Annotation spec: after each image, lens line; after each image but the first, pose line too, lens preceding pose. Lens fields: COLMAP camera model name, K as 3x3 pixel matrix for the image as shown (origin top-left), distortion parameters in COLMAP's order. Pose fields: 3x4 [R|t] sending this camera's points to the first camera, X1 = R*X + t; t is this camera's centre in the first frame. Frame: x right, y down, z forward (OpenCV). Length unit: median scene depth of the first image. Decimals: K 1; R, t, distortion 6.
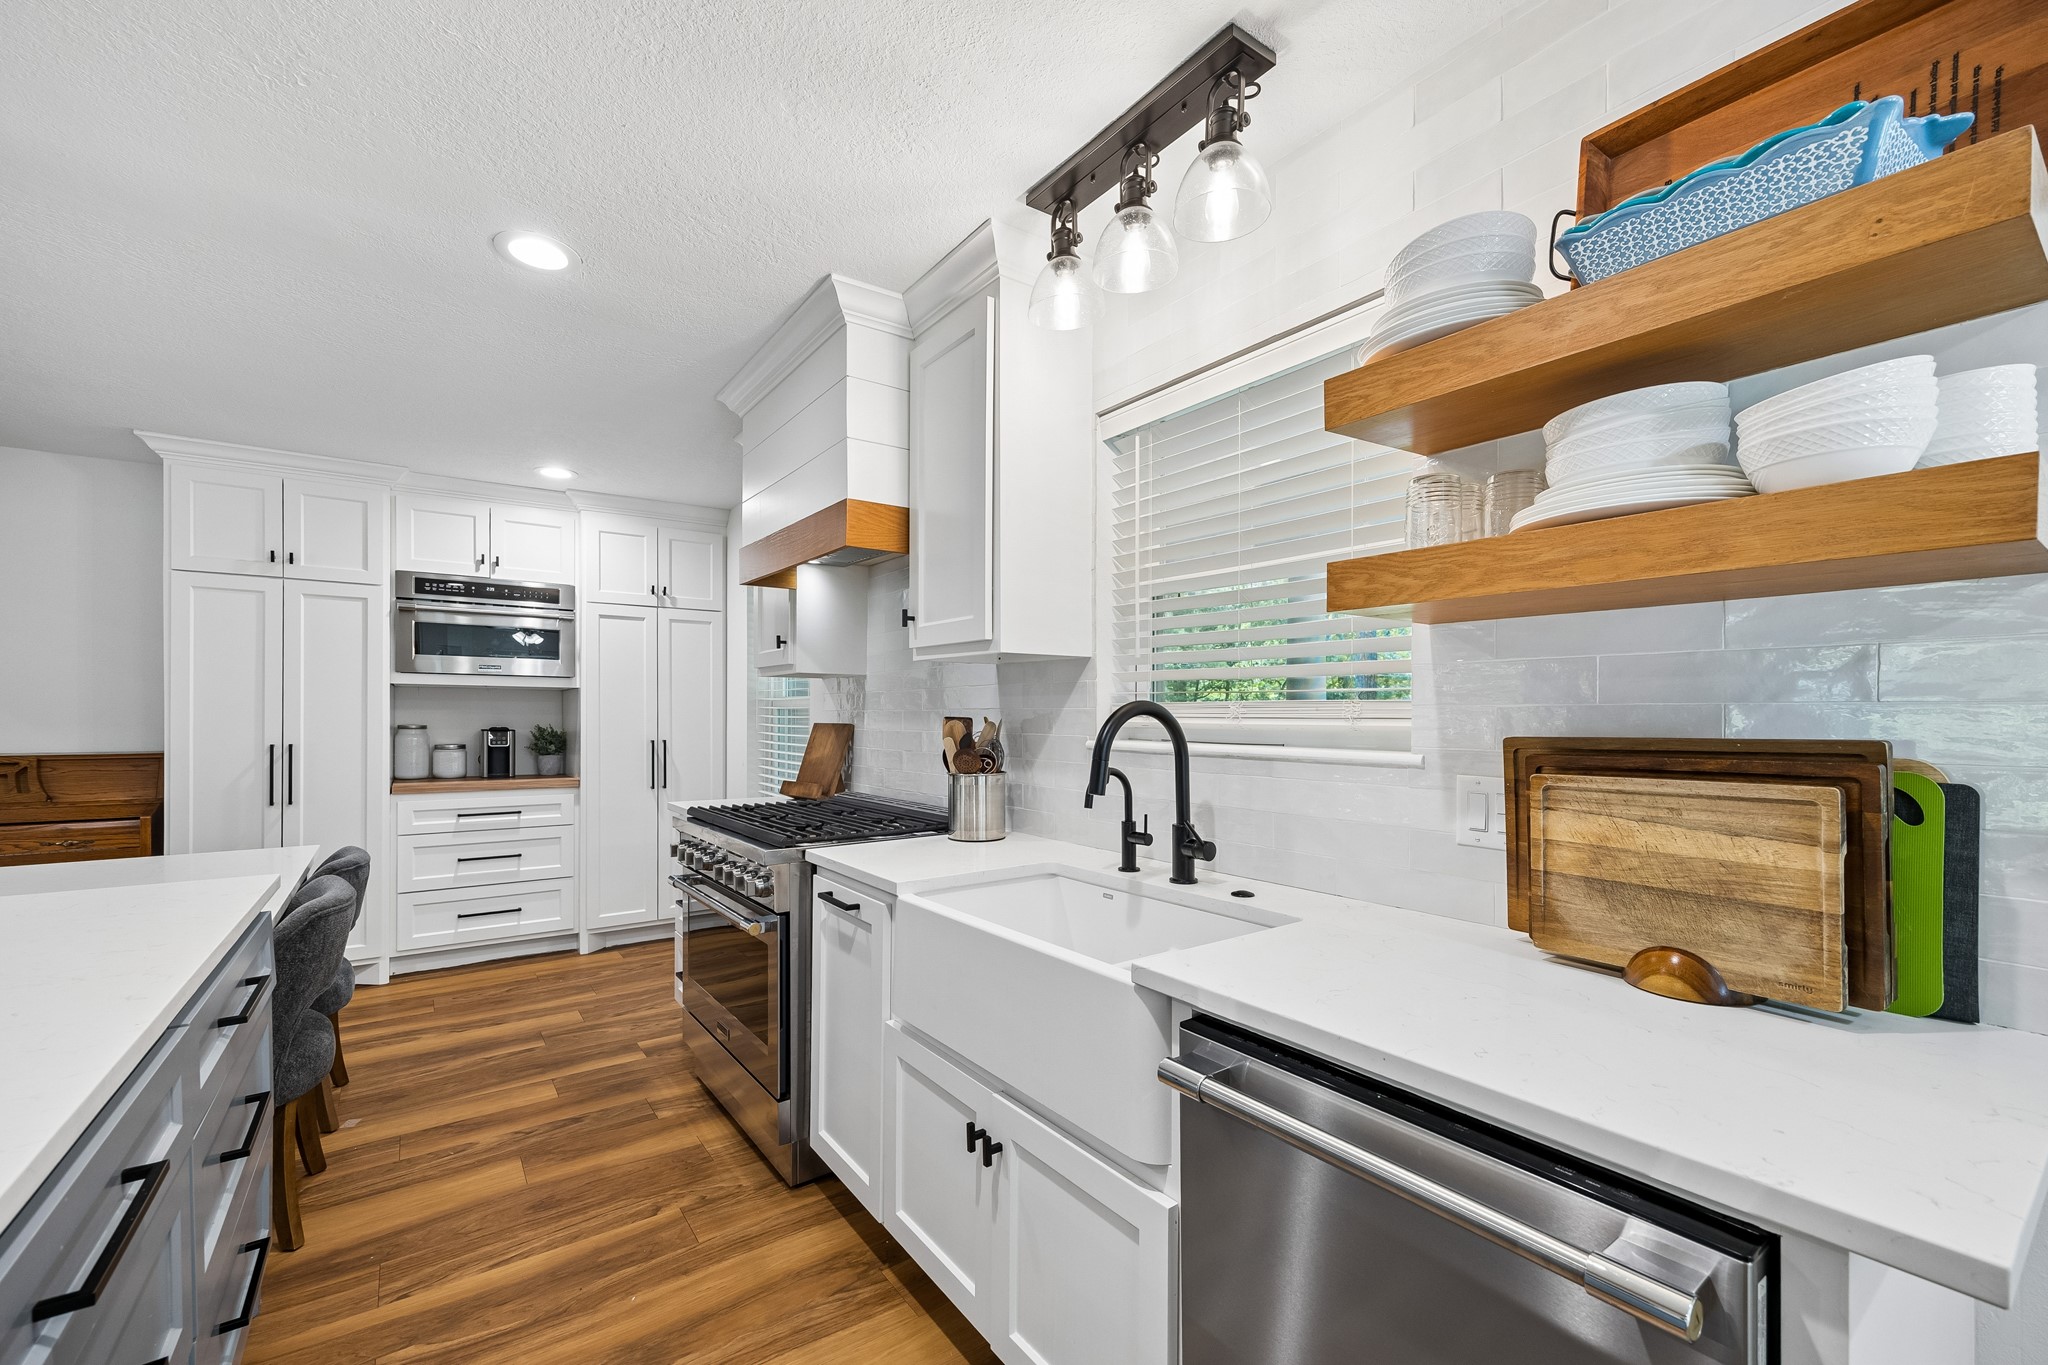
lens RADIAL K [[842.7, 0, 1033.2], [0, 842.7, 721.9], [0, 0, 1]] dist [0.011103, -0.000156]
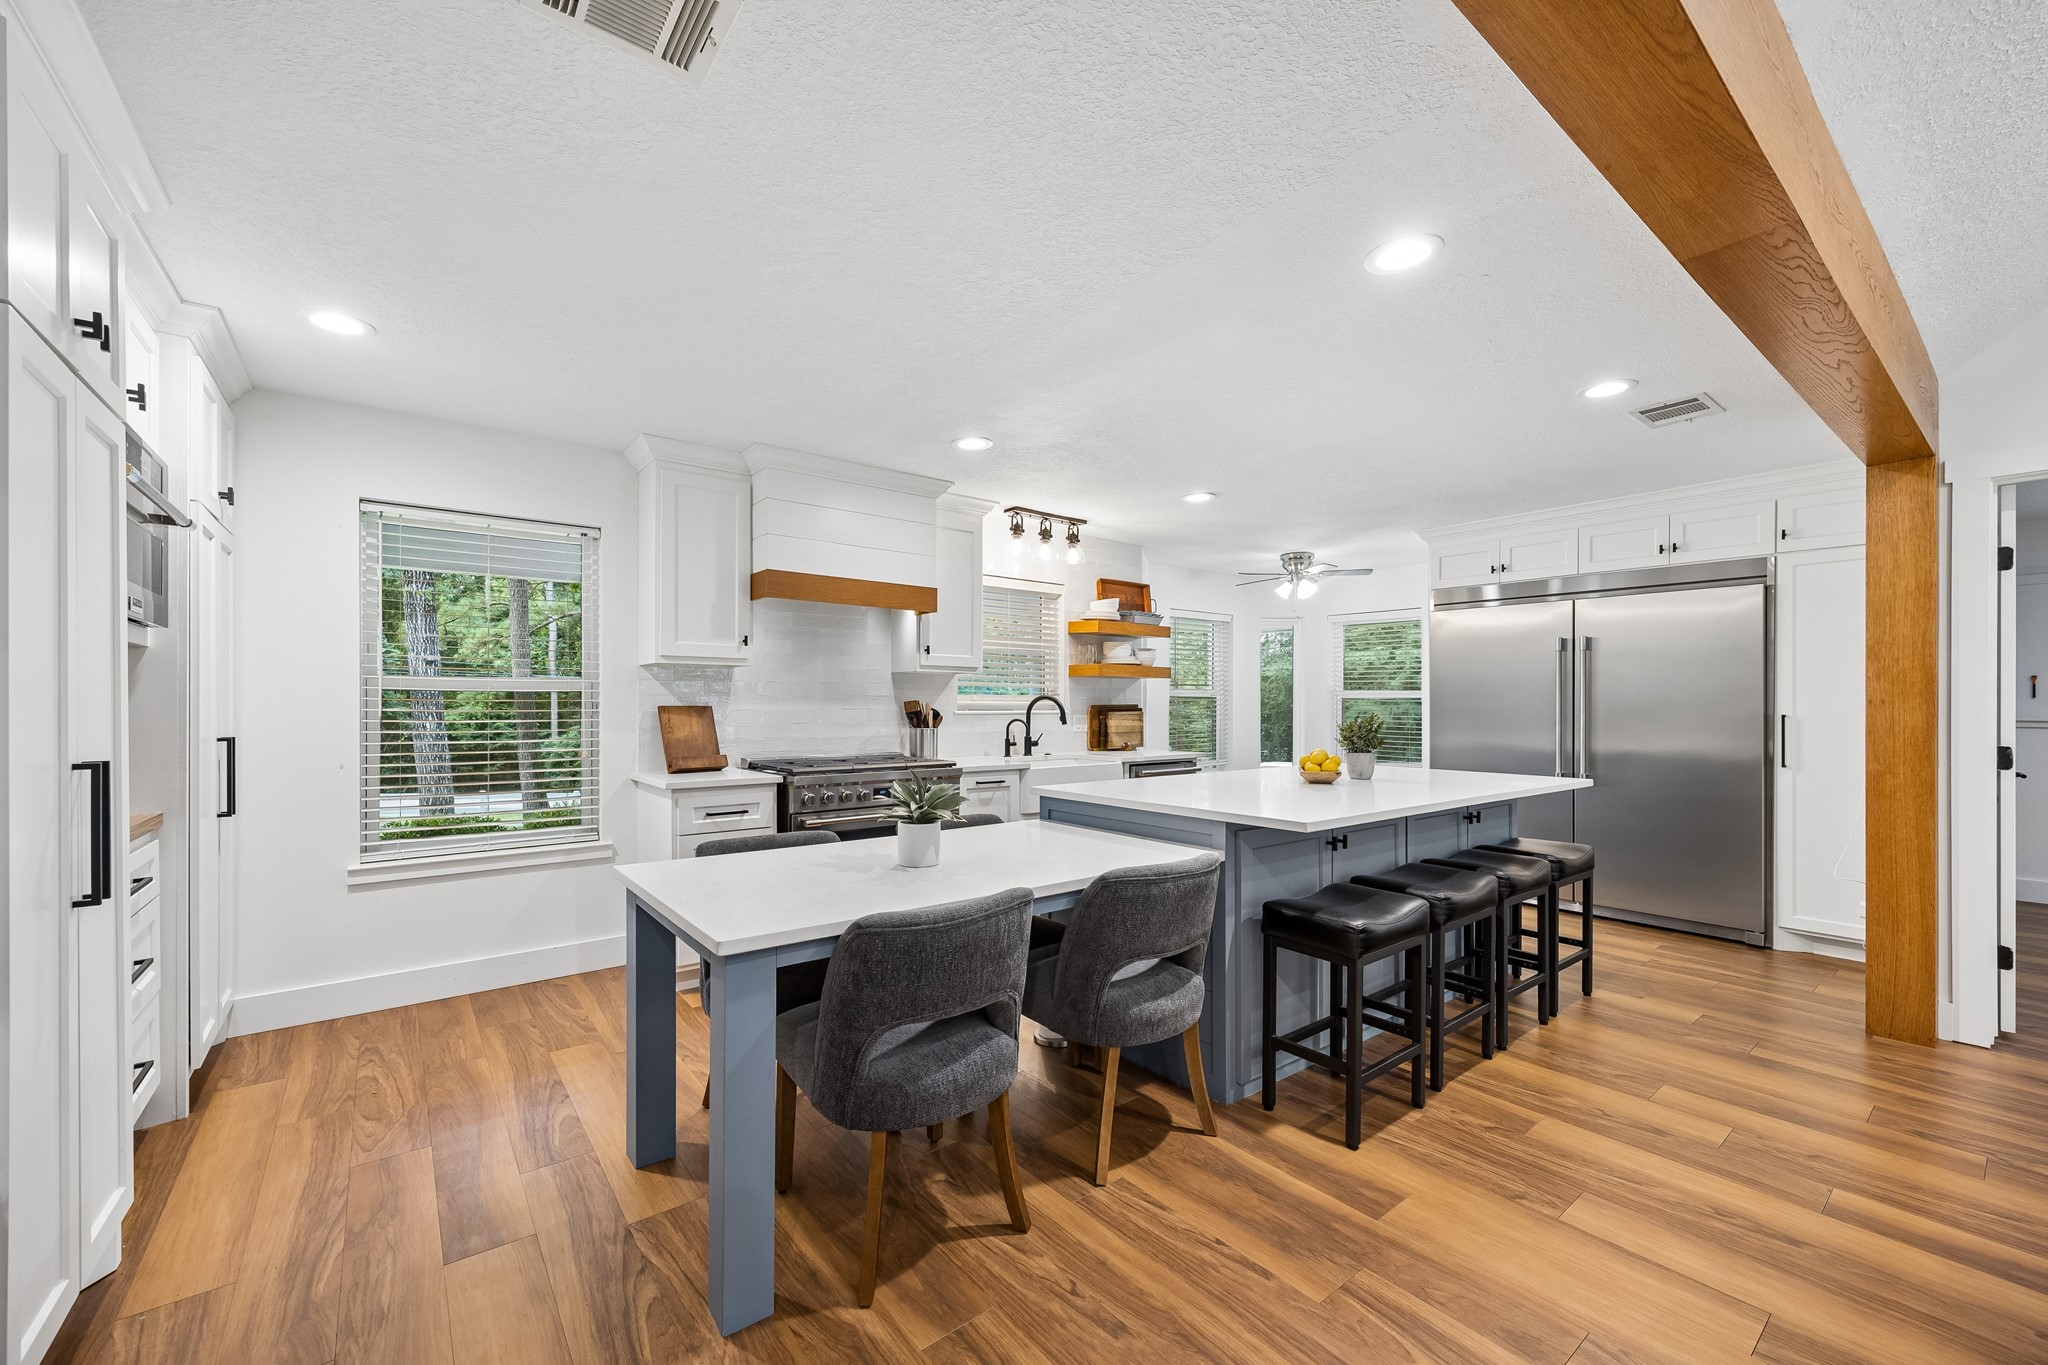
lens RADIAL K [[818.9, 0, 1013.6], [0, 818.9, 705.6], [0, 0, 1]] dist [0.009060, 0.000202]
pose [[-0.021772, -0.006229, 0.999744, -1.886314], [0.008828, 0.999940, 0.006422, -0.005088], [-0.999724, 0.008965, -0.021716, 0.769170]]
